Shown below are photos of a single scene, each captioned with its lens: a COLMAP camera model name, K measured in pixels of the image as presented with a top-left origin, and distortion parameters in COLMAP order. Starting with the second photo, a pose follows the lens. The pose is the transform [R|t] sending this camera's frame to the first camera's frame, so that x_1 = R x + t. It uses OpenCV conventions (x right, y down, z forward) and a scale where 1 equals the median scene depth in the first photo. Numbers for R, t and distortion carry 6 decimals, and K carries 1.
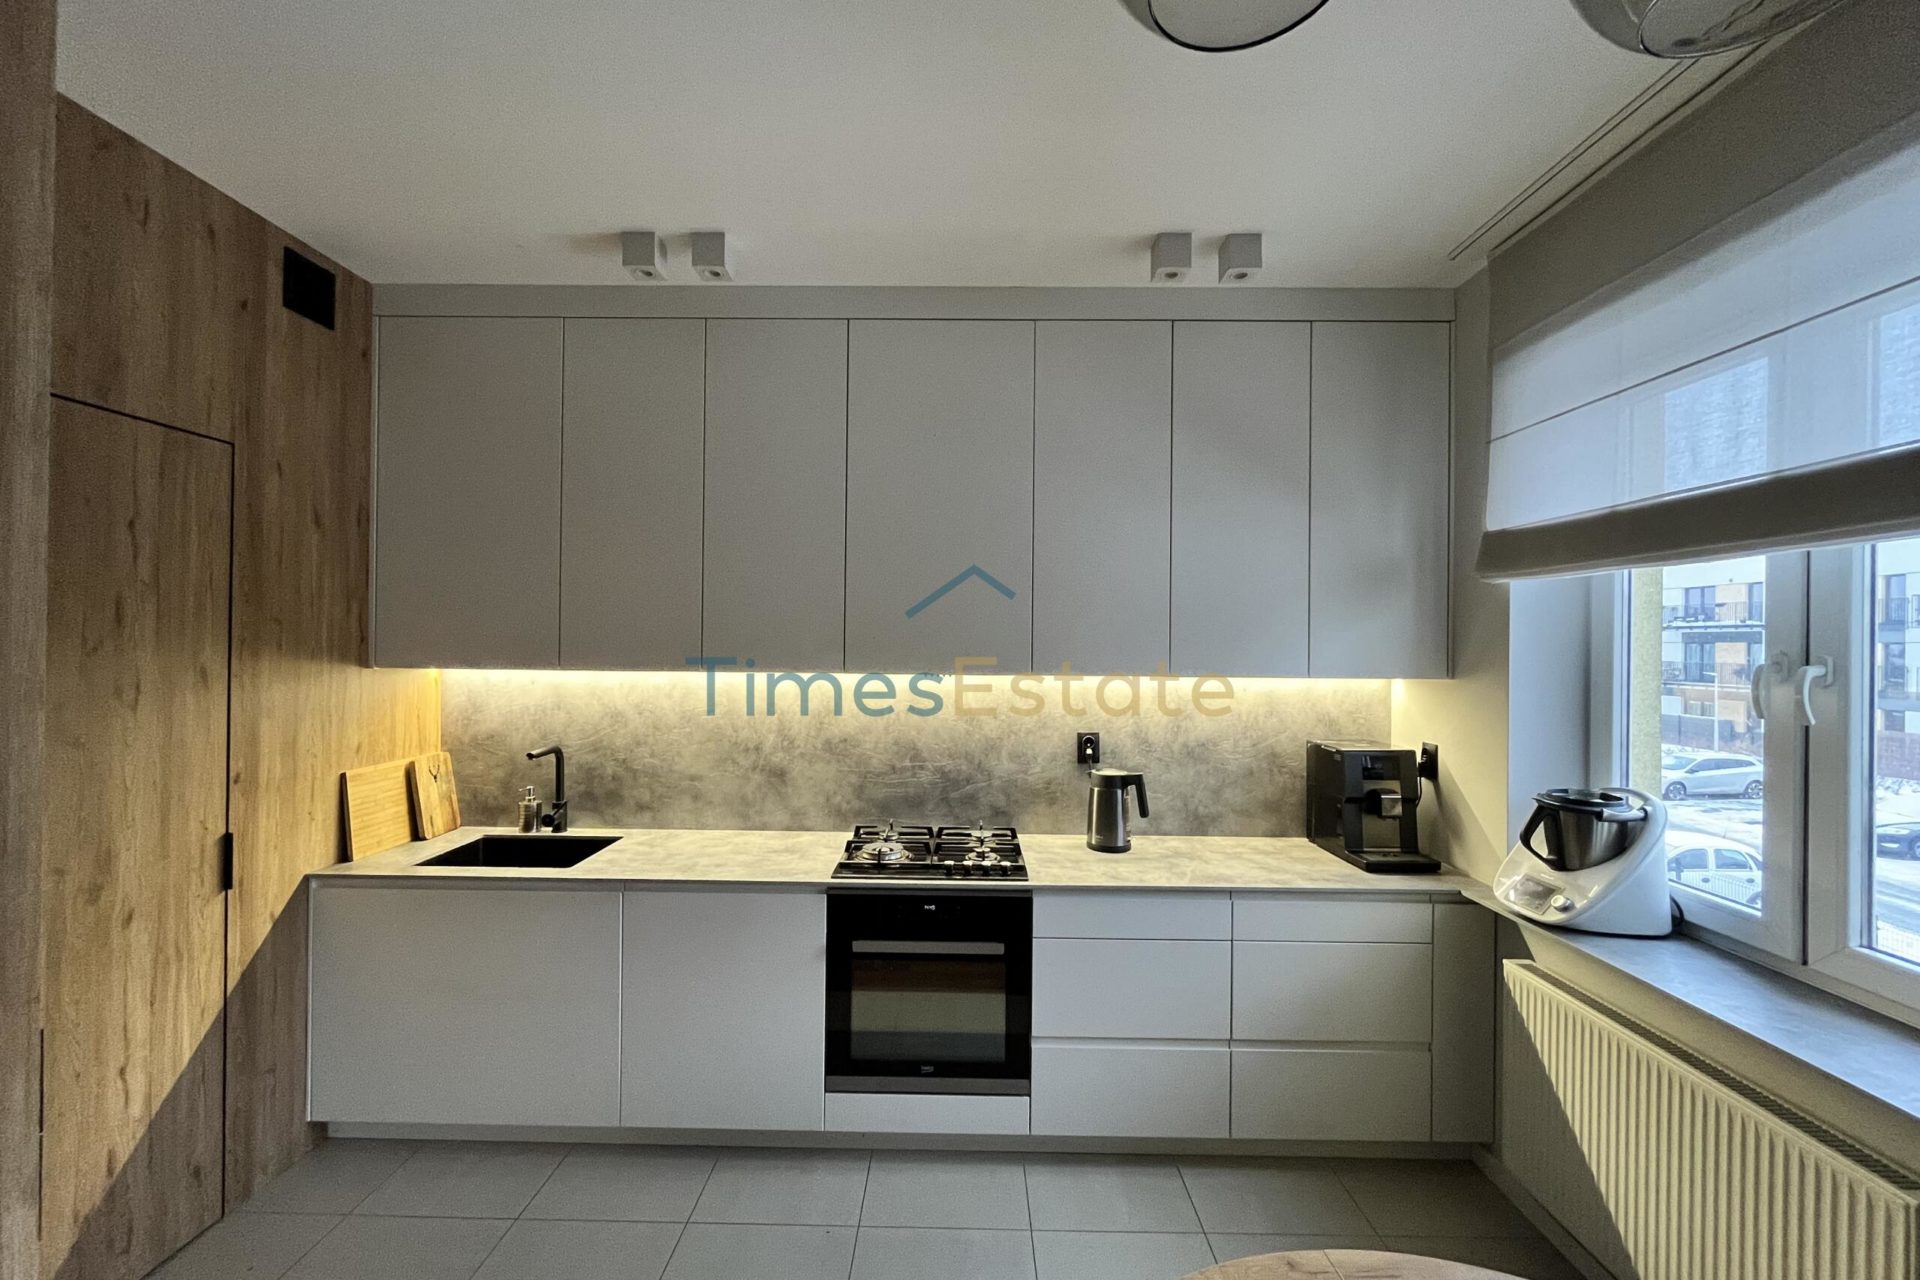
lens RADIAL K [[777.5, 0, 955.8], [0, 777.5, 643.3], [0, 0, 1]] dist [-0.002393, -0.000223]
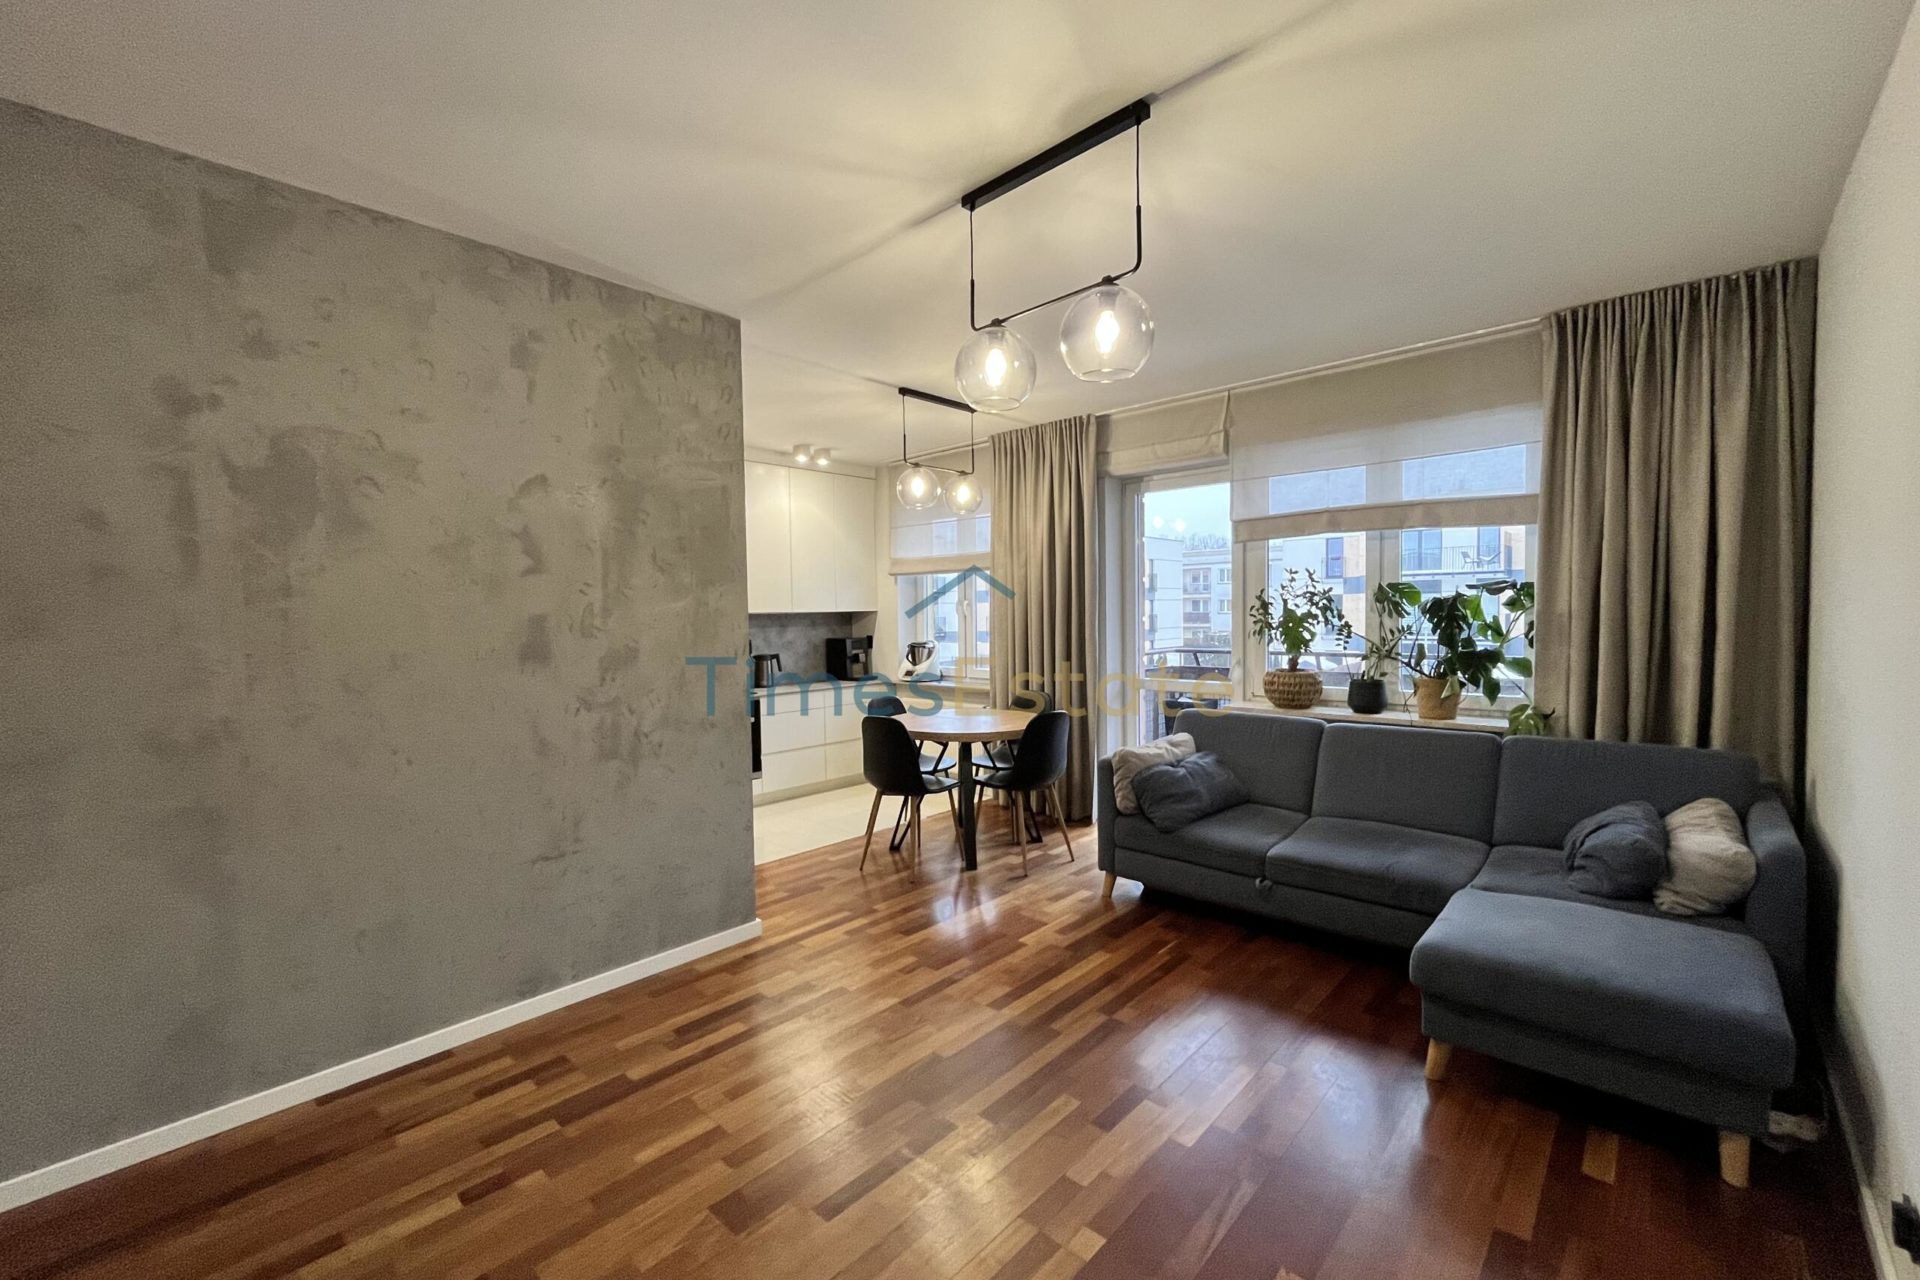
lens RADIAL K [[777.5, 0, 955.8], [0, 777.5, 643.3], [0, 0, 1]] dist [-0.002393, -0.000223]
pose [[0.670517, -0.048987, 0.740275, -1.374166], [0.019375, 0.998634, 0.048535, 0.033592], [-0.741641, -0.018201, 0.670550, -1.203509]]
